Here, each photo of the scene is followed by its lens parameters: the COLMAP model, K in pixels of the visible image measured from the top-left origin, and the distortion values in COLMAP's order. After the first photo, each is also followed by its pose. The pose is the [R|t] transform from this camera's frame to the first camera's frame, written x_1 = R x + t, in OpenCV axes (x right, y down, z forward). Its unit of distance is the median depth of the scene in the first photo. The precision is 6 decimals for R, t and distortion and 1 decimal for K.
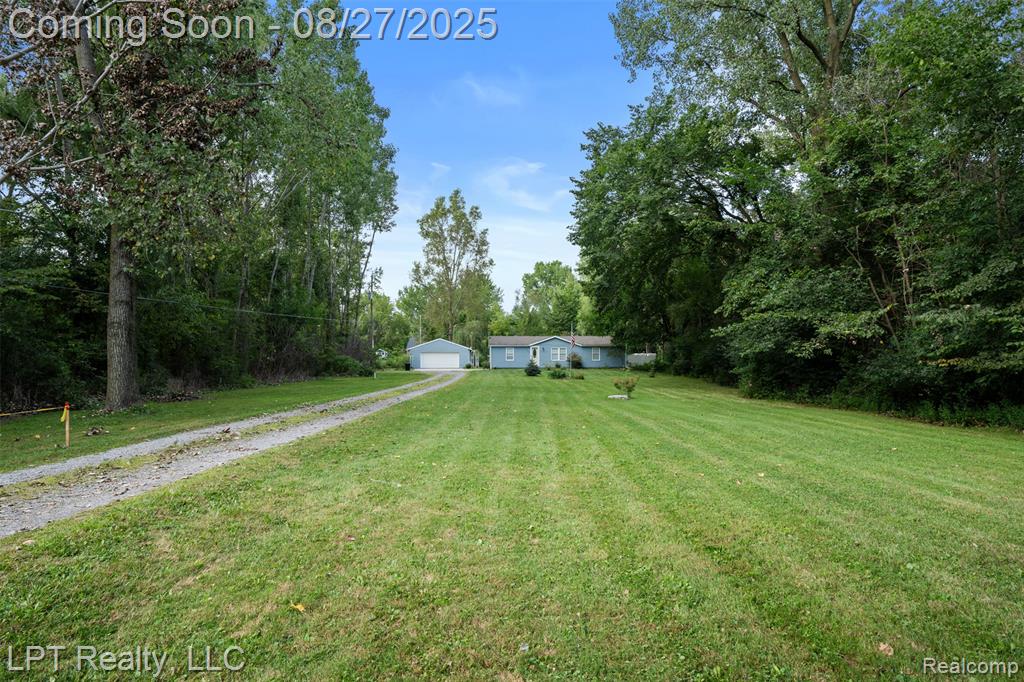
lens RADIAL K [[587.9, 0, 512.5], [0, 587.9, 344.5], [0, 0, 1]] dist [0.000786, 0.000105]
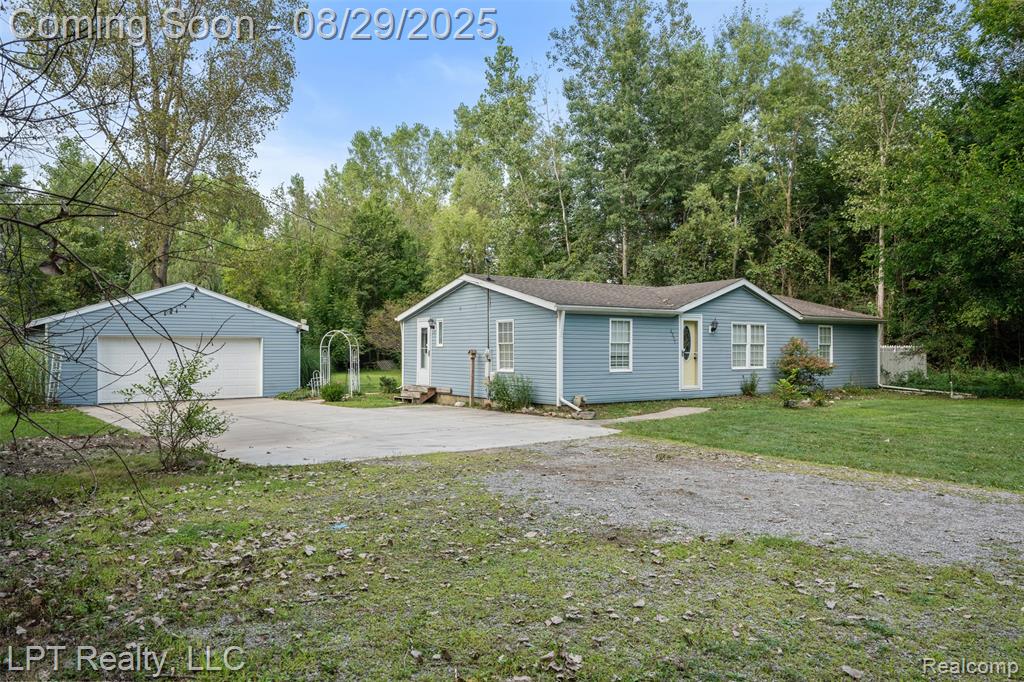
lens RADIAL K [[742.6, 0, 518.5], [0, 742.6, 347.3], [0, 0, 1]] dist [0.040279, 0.000433]
pose [[0.830405, 0.002793, 0.557154, -0.208694], [-0.009685, 0.999909, 0.009423, 0.014558], [-0.557076, -0.013221, 0.830356, 0.763817]]
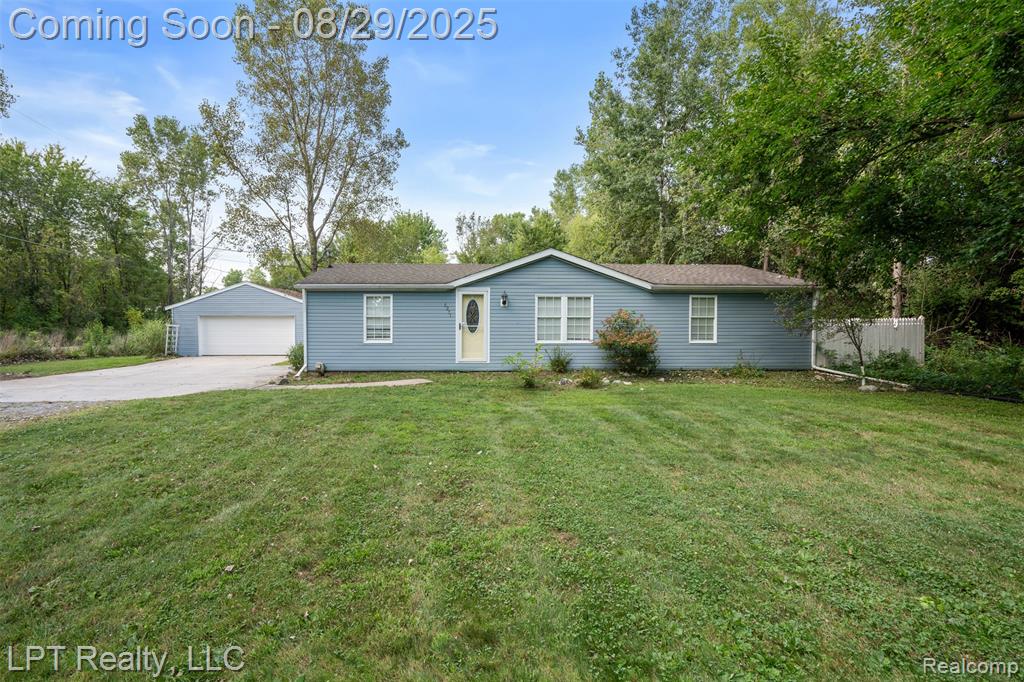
lens RADIAL K [[490.1, 0, 470.8], [0, 490.1, 336.9], [0, 0, 1]] dist [0.002044, 0.000114]
pose [[0.999939, 0.001507, -0.010941, 0.038972], [-0.001052, 0.999136, 0.041538, 0.015121], [0.010994, -0.041524, 0.999077, 0.775893]]
